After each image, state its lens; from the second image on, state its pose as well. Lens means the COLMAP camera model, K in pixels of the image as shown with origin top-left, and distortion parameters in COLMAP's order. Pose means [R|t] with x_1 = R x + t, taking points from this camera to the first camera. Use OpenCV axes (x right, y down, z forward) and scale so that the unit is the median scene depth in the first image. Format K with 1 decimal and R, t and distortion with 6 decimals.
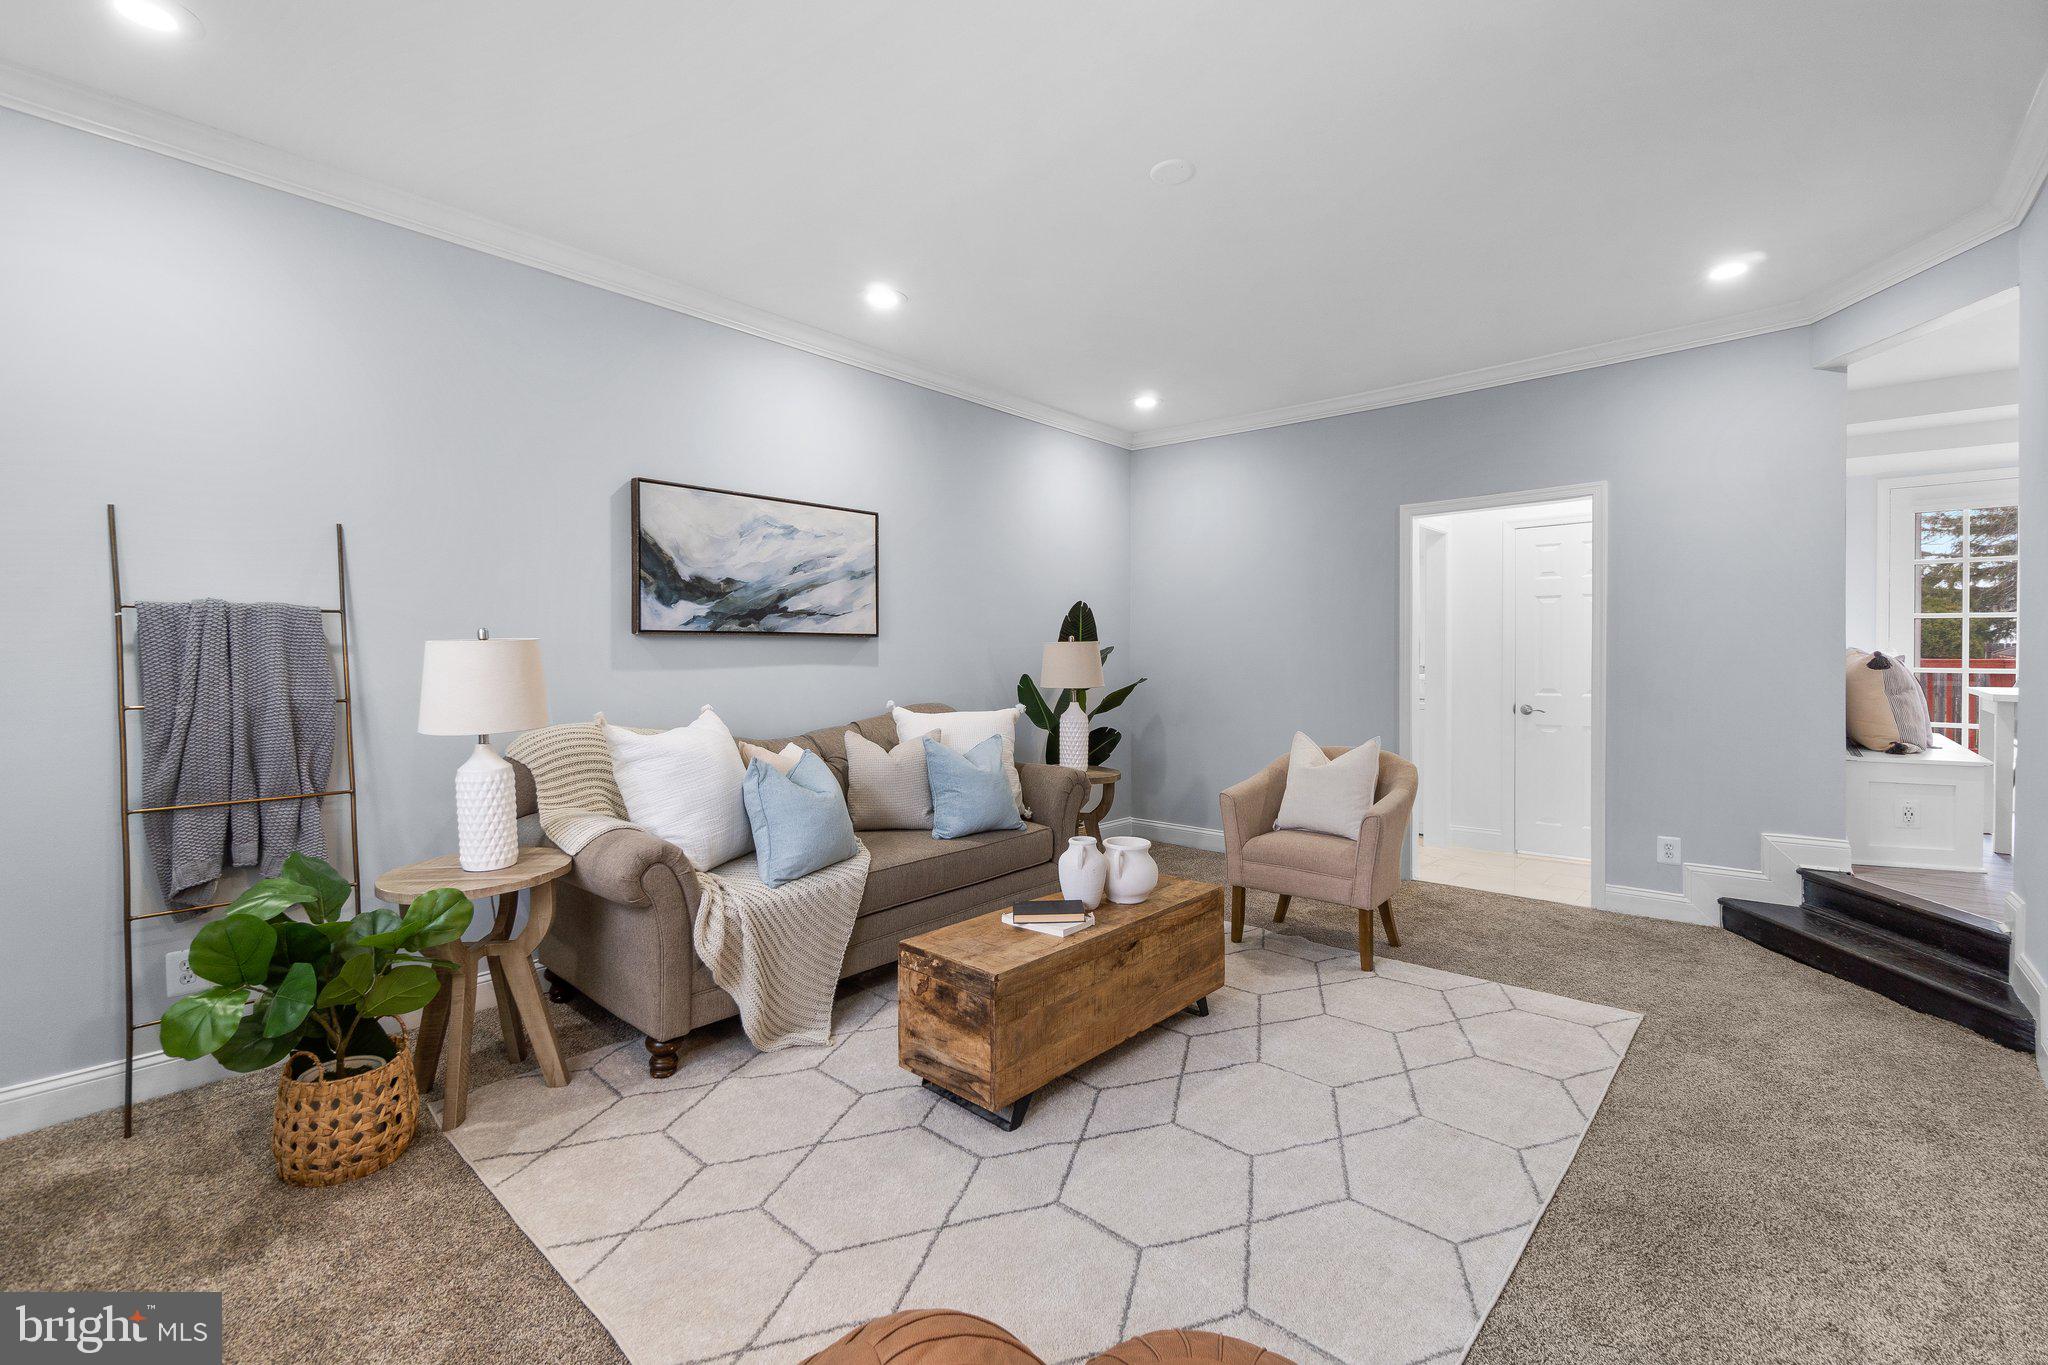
lens RADIAL K [[895.8, 0, 1025.2], [0, 895.8, 666.8], [0, 0, 1]] dist [-0.003479, 0.000417]
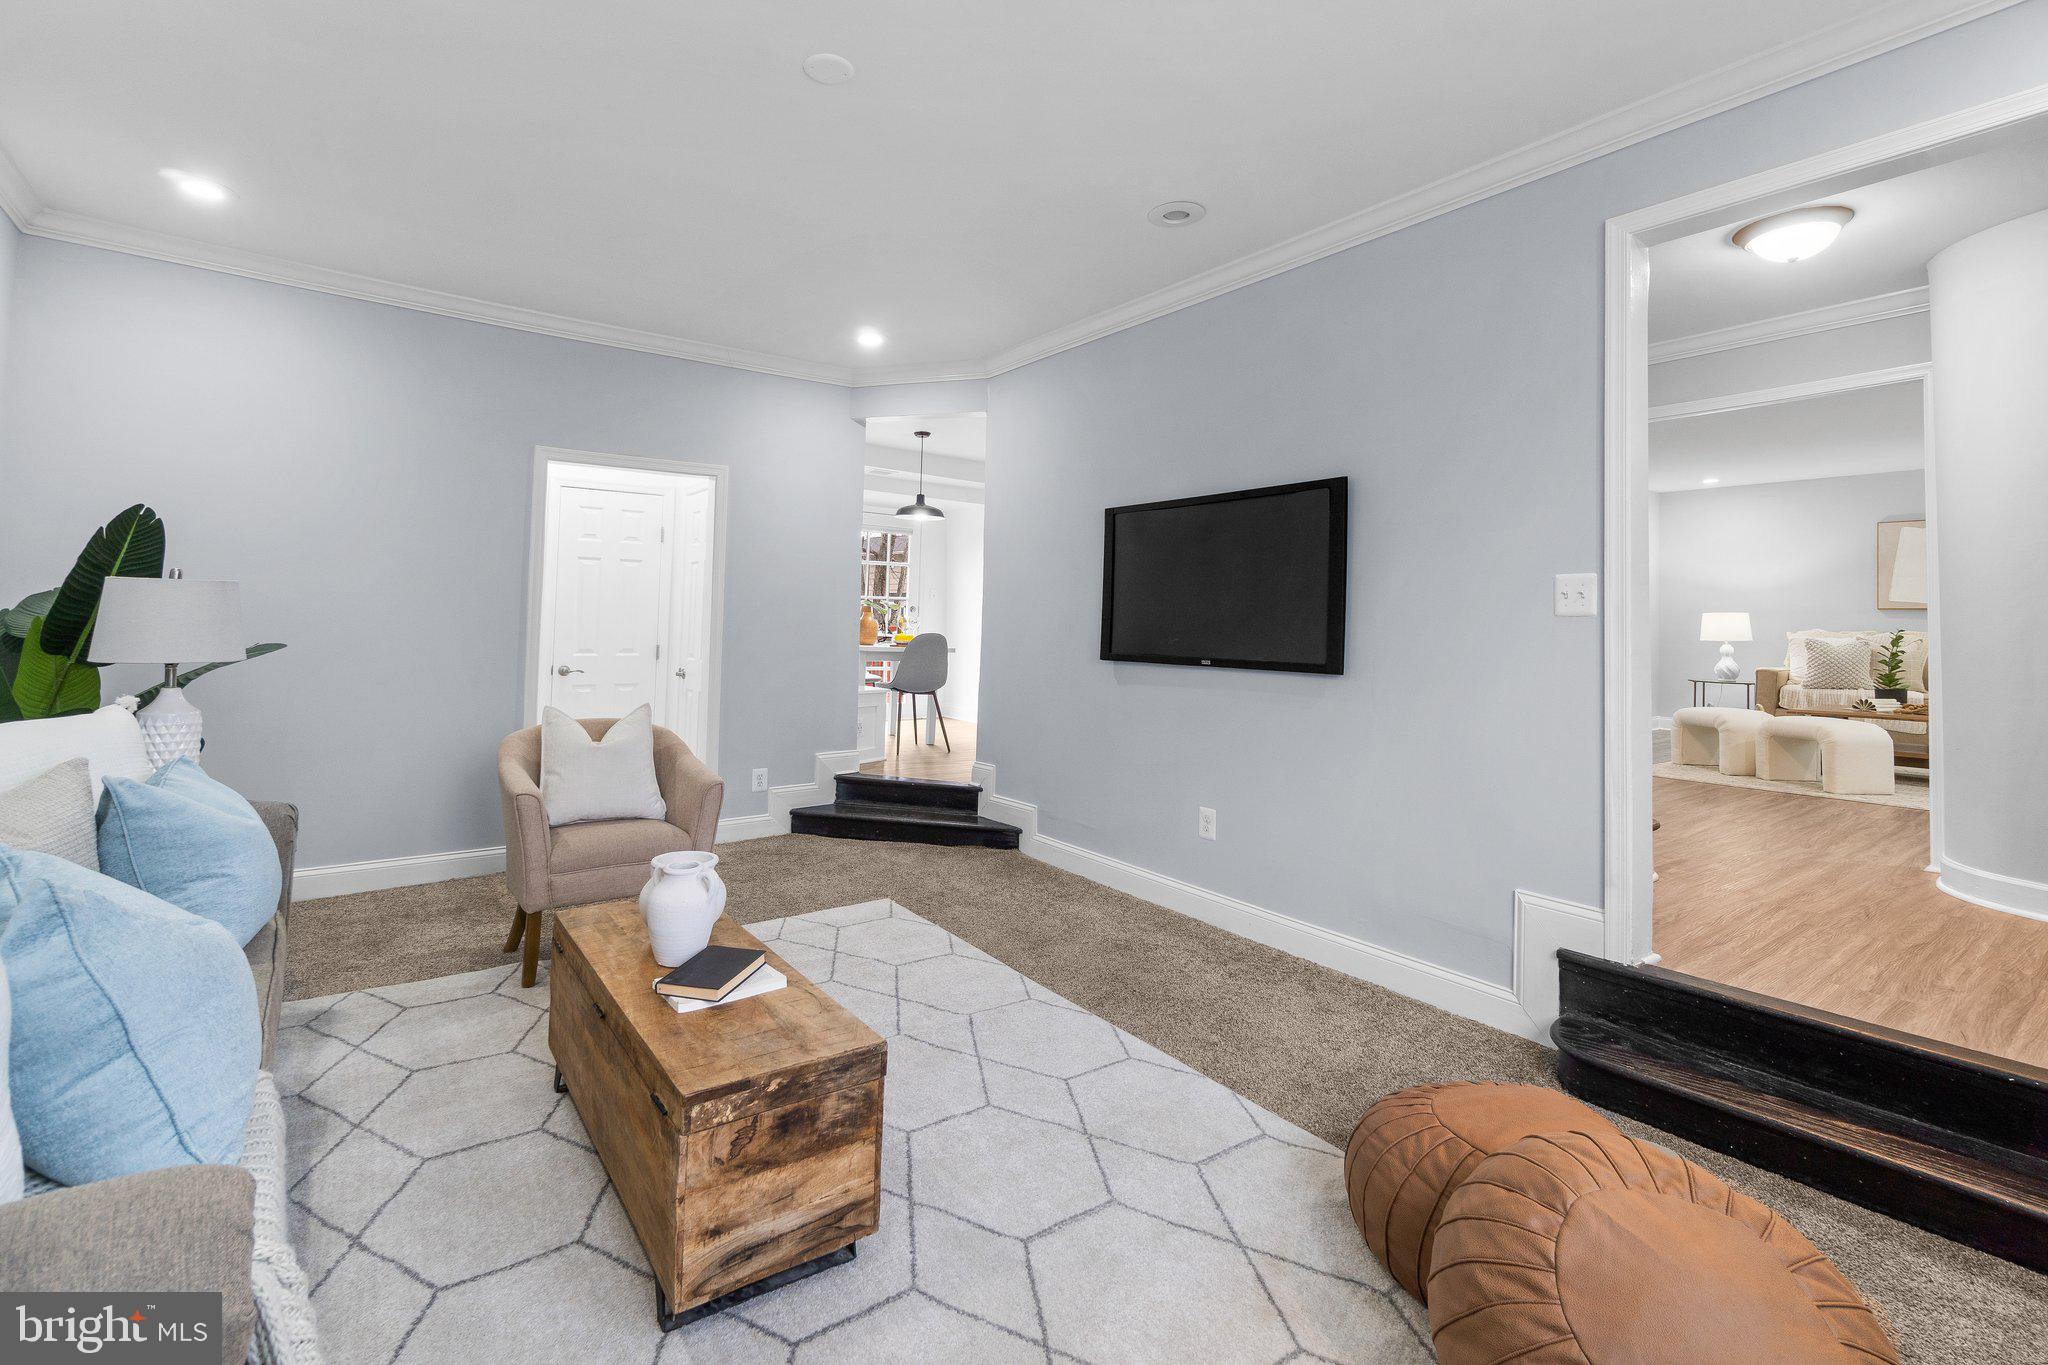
lens RADIAL K [[895.8, 0, 1026.1], [0, 895.8, 612.4], [0, 0, 1]] dist [-0.003479, 0.000417]
pose [[0.207078, 0.021618, 0.978085, -0.447941], [-0.005562, 0.999766, -0.020920, 0.001494], [-0.978309, -0.001108, 0.207150, 0.439658]]
